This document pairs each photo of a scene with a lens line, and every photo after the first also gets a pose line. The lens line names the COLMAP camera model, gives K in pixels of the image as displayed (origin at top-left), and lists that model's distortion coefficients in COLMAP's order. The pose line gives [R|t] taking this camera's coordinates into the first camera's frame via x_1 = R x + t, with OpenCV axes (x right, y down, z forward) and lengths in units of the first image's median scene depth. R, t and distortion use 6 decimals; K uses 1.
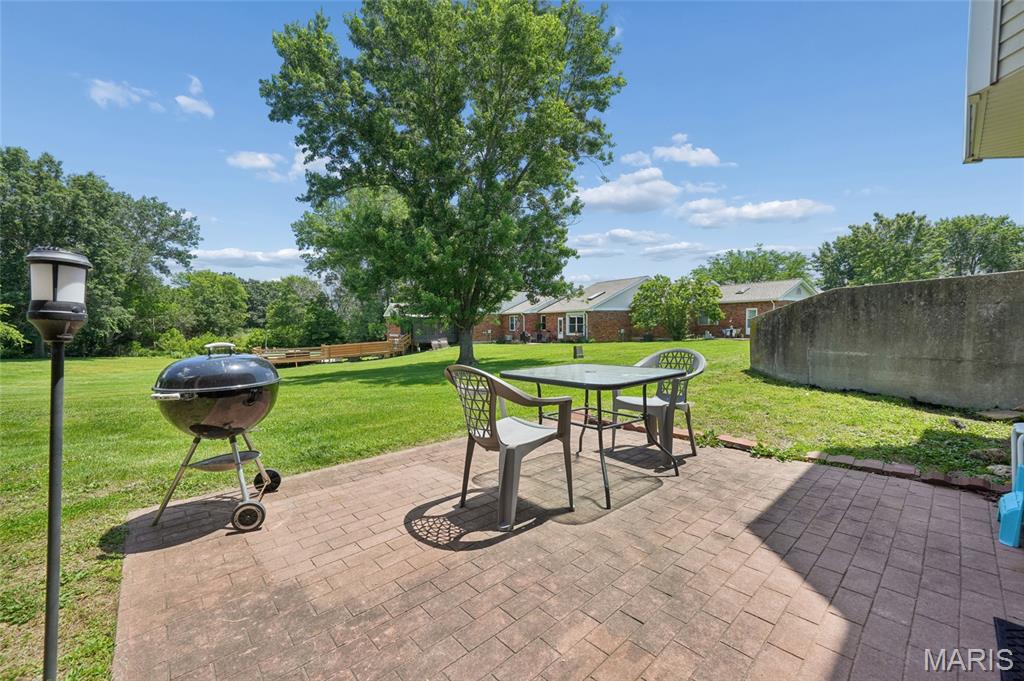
lens RADIAL K [[405.5, 0, 502.4], [0, 405.5, 343.5], [0, 0, 1]] dist [-0.003441, 0.000365]
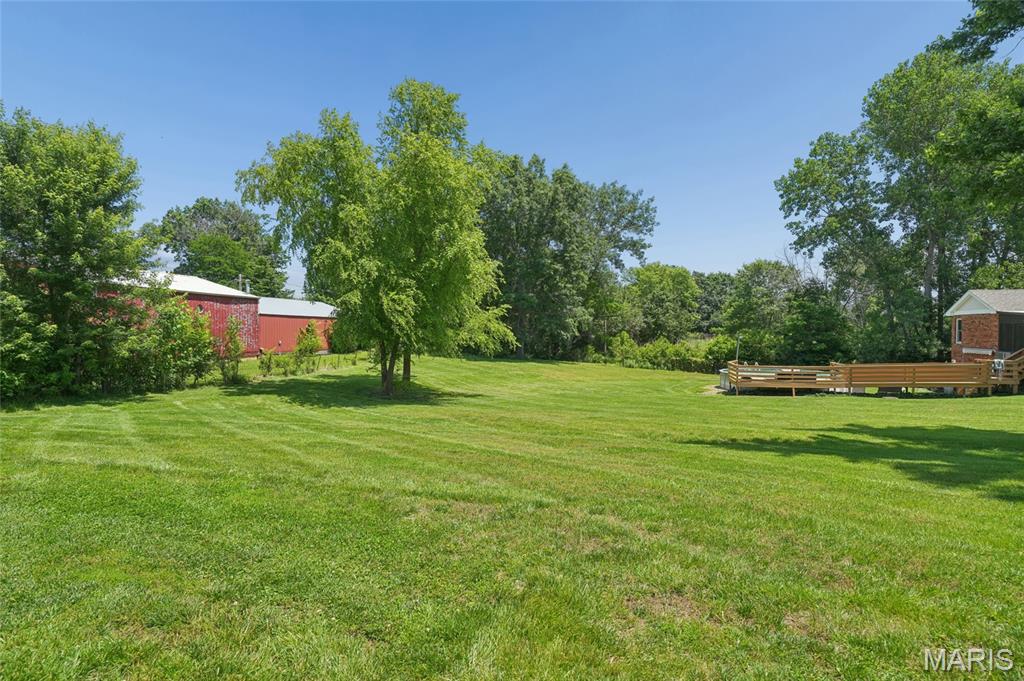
lens RADIAL K [[554.8, 0, 516.3], [0, 554.8, 335.8], [0, 0, 1]] dist [0.005722, 0.000072]
pose [[0.656477, 0.020680, -0.754062, -0.083290], [-0.047268, 0.998787, -0.013759, -0.001879], [0.752863, 0.044675, 0.656659, 0.061286]]
